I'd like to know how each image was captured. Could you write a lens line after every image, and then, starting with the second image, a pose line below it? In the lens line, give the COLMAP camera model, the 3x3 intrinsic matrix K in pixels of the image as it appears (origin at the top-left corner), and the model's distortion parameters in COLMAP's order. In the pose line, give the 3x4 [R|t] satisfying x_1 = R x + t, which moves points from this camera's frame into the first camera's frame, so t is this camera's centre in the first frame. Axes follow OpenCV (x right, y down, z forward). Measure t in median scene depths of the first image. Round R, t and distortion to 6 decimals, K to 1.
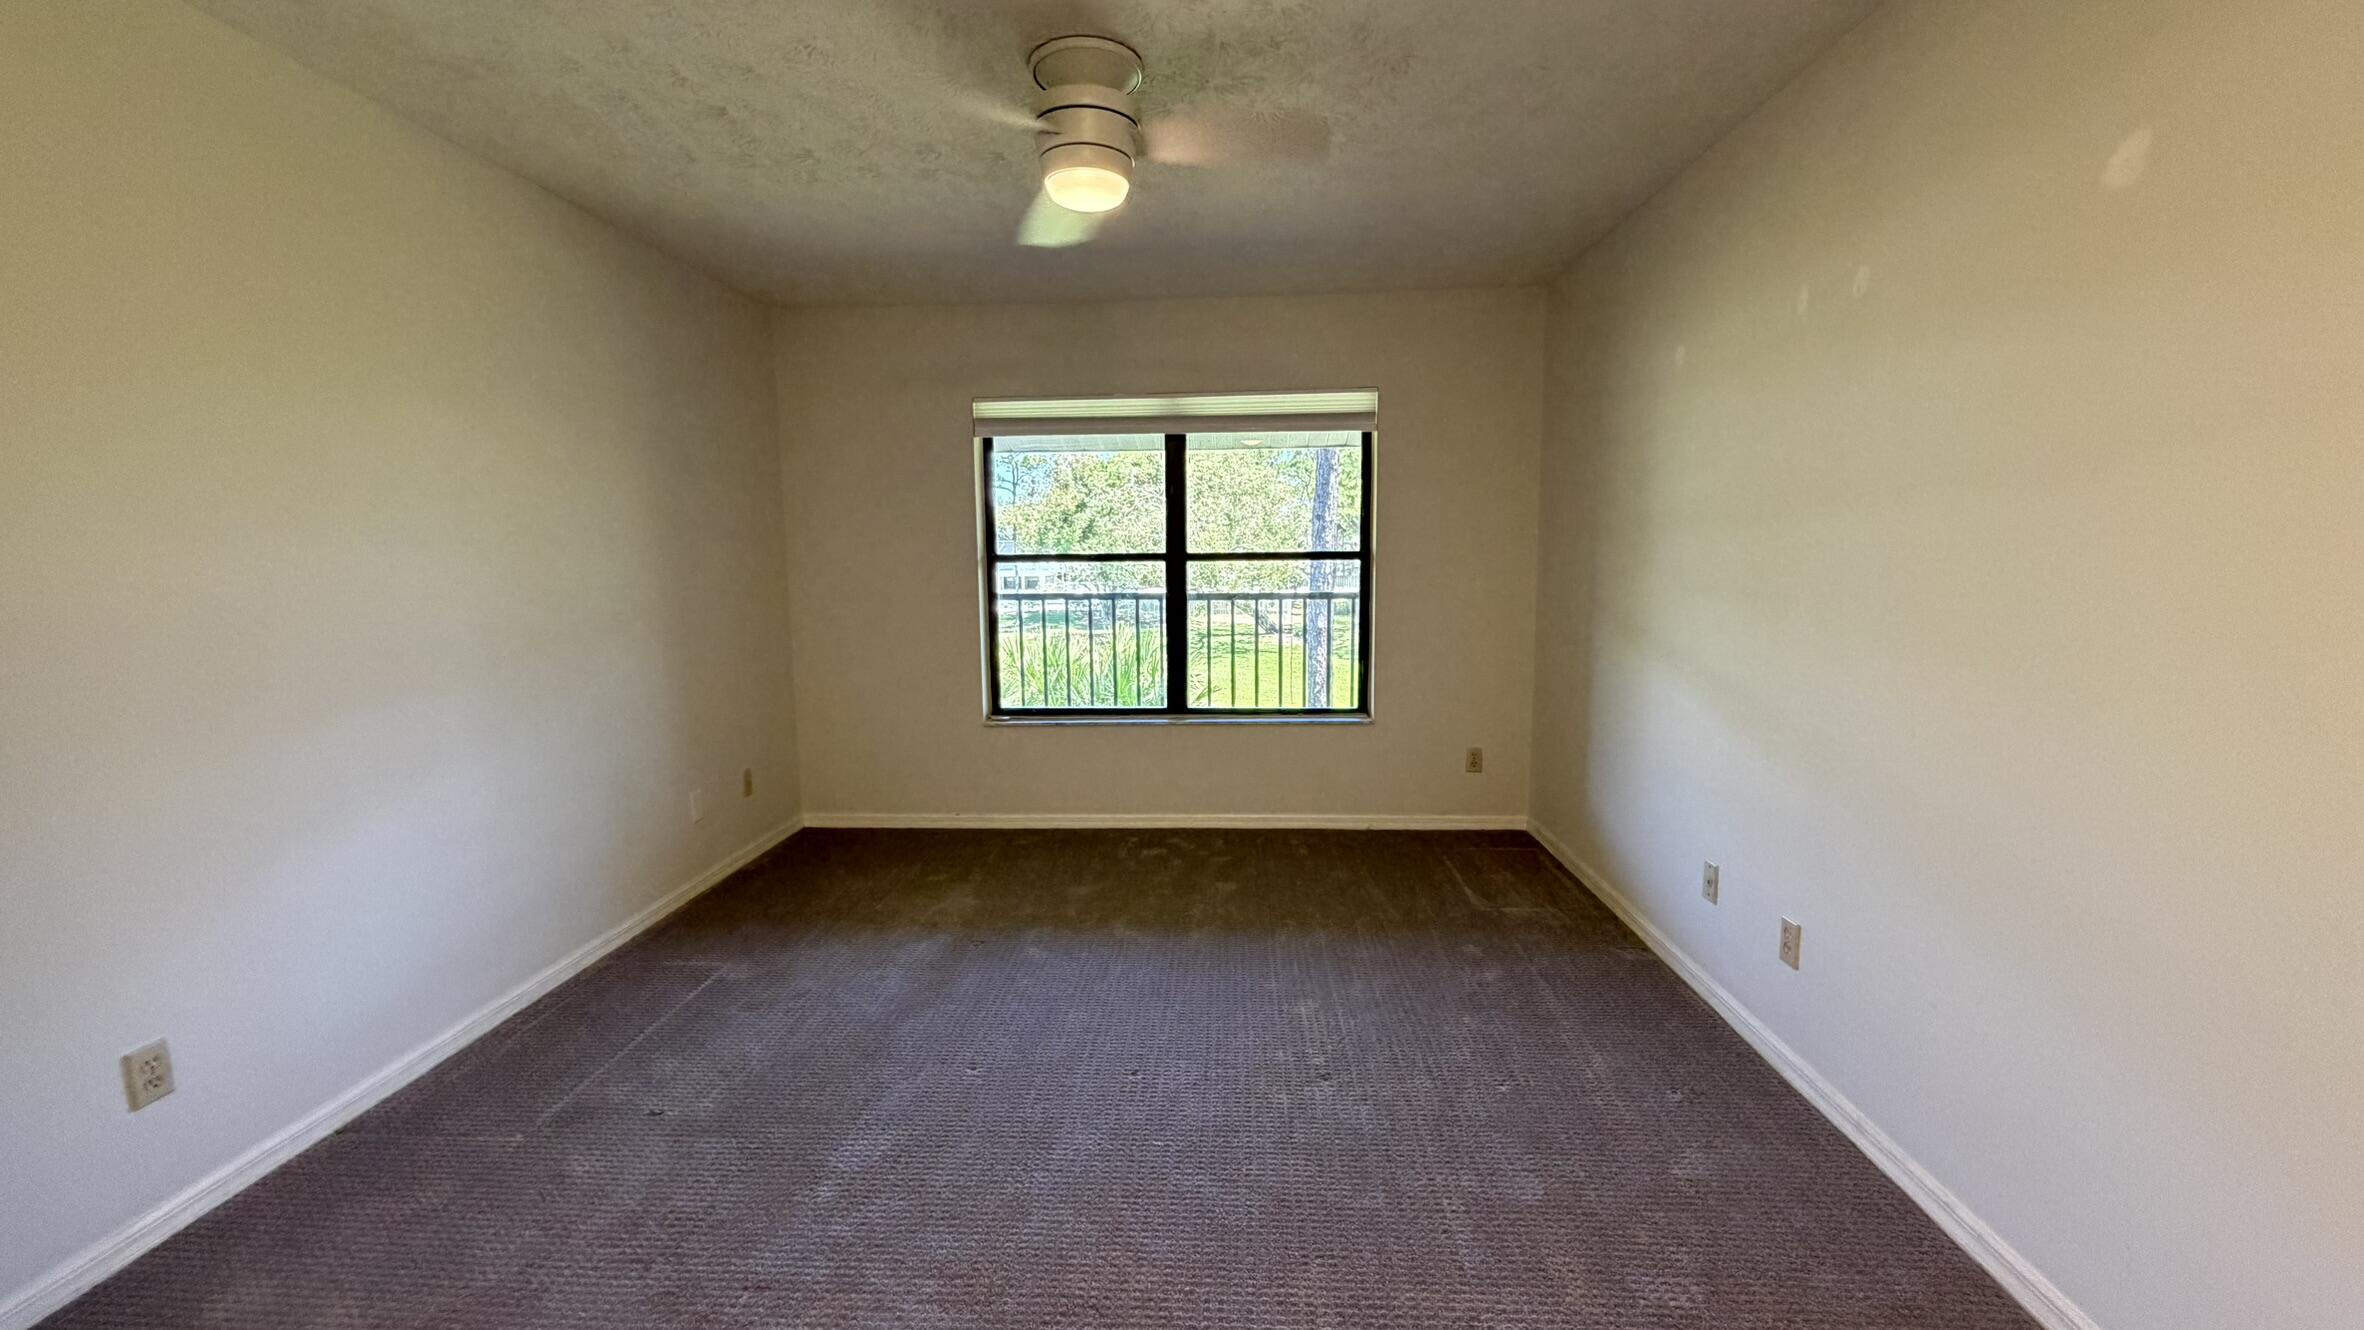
lens RADIAL K [[948.8, 0, 1171.5], [0, 948.8, 668.1], [0, 0, 1]] dist [-0.000325, 0.000216]
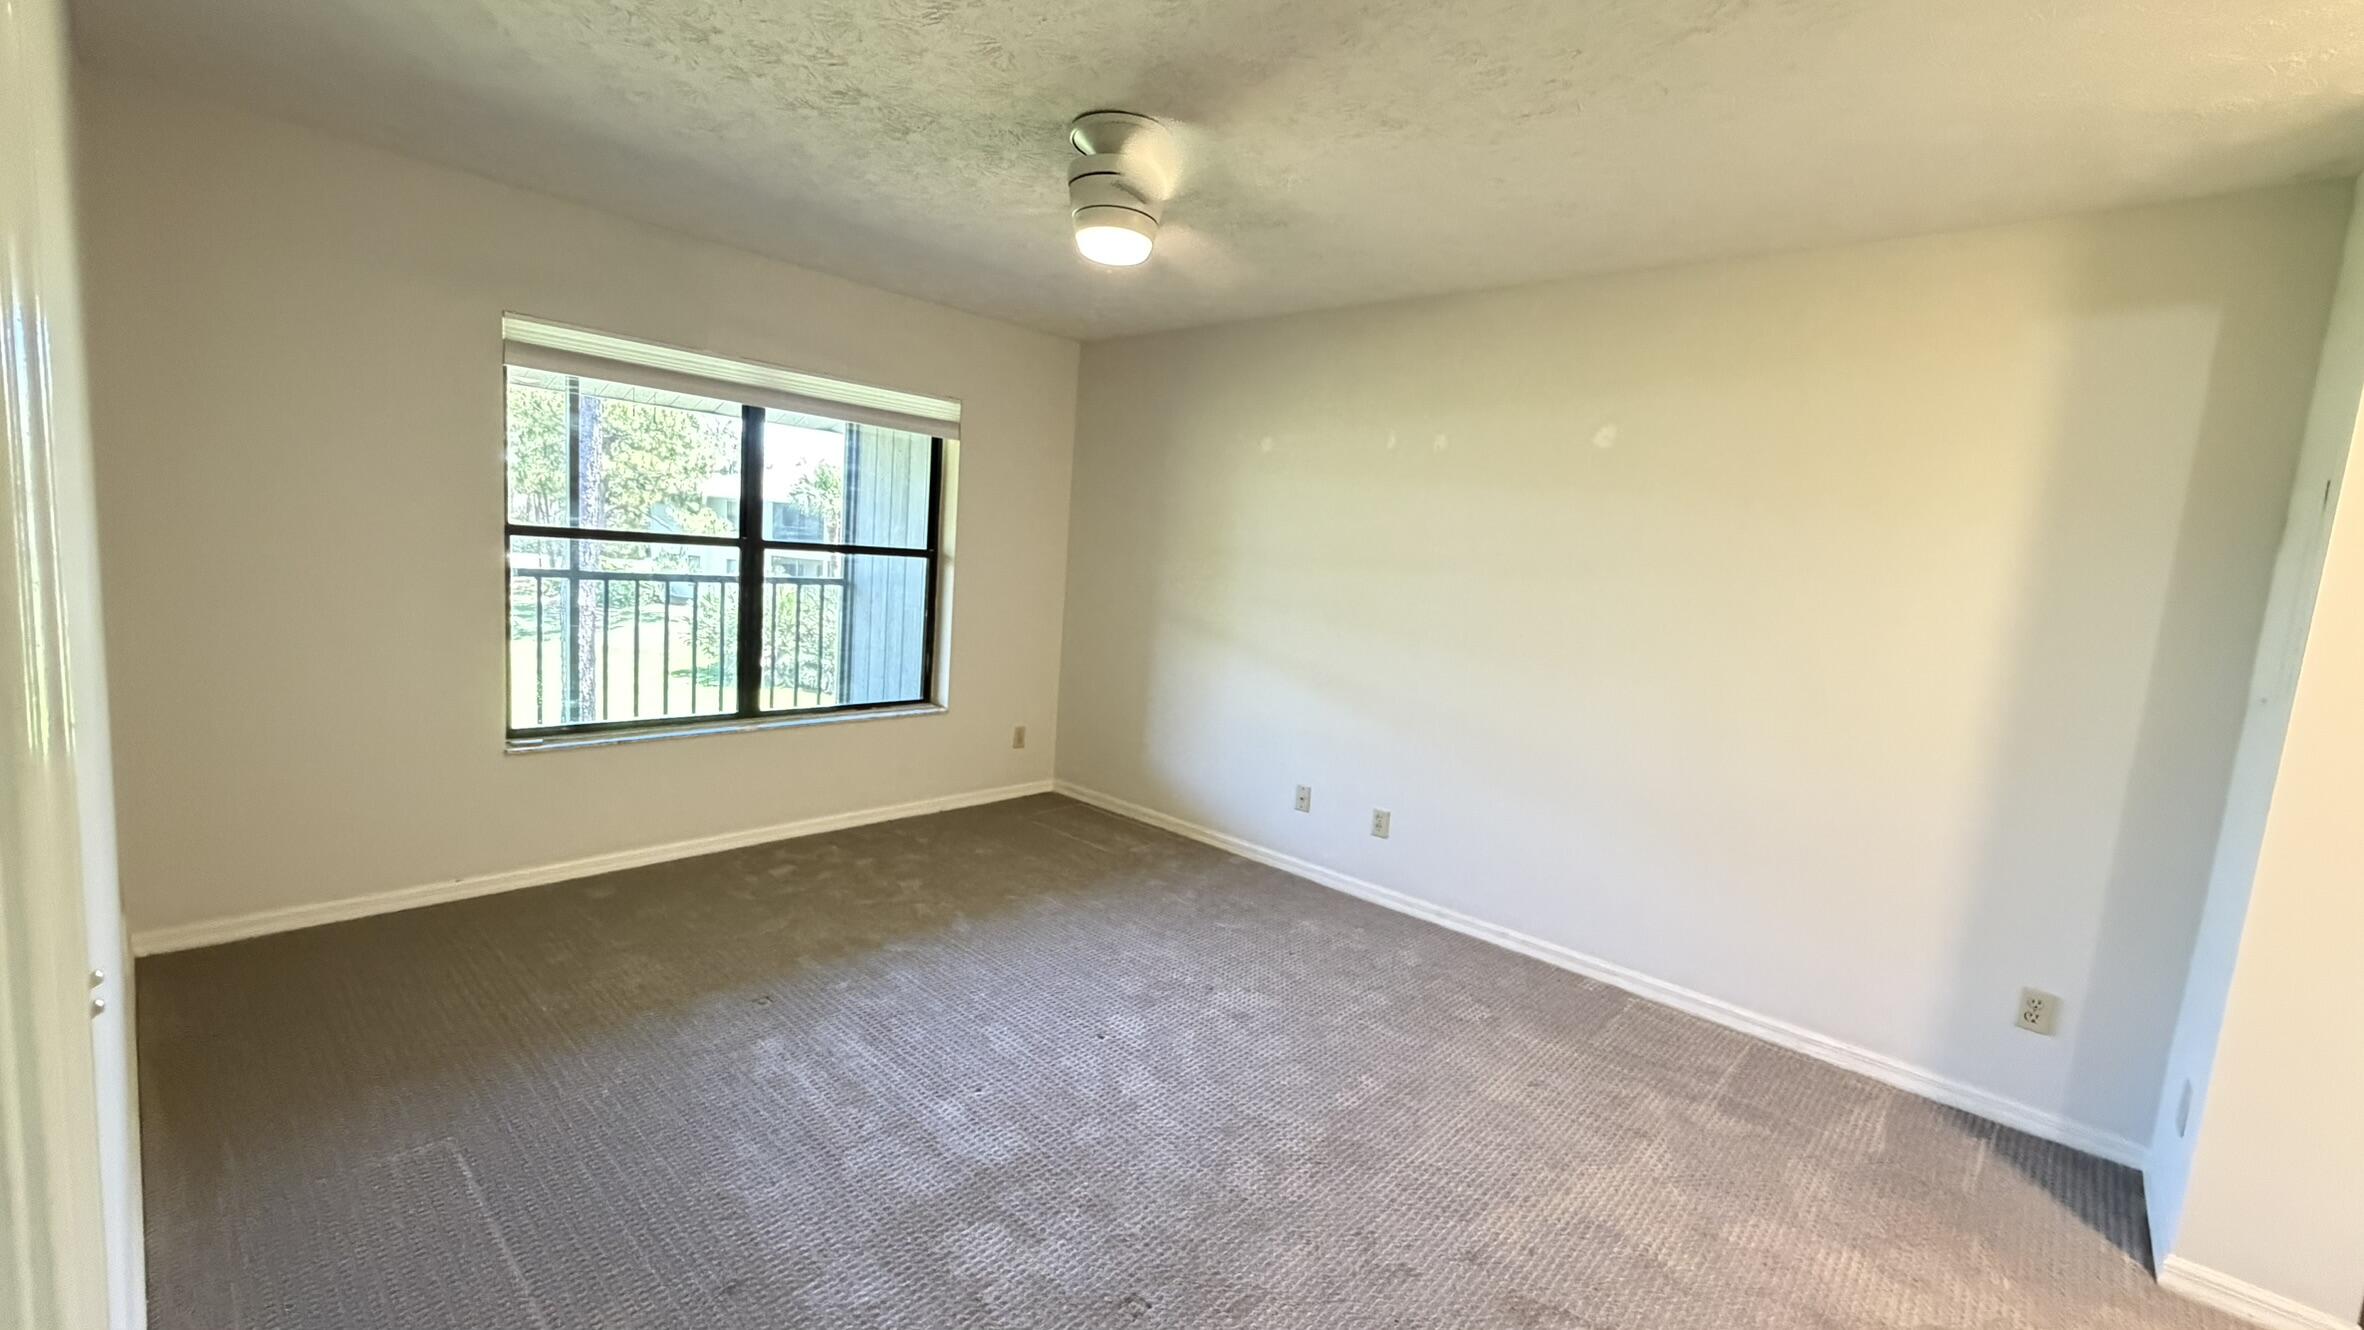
lens RADIAL K [[948.8, 0, 1193.1], [0, 948.8, 661.4], [0, 0, 1]] dist [-0.000325, 0.000216]
pose [[0.618944, -0.031426, 0.784806, -0.467206], [0.013905, 0.999481, 0.029056, -0.026689], [-0.785312, -0.007071, 0.619060, 0.123716]]
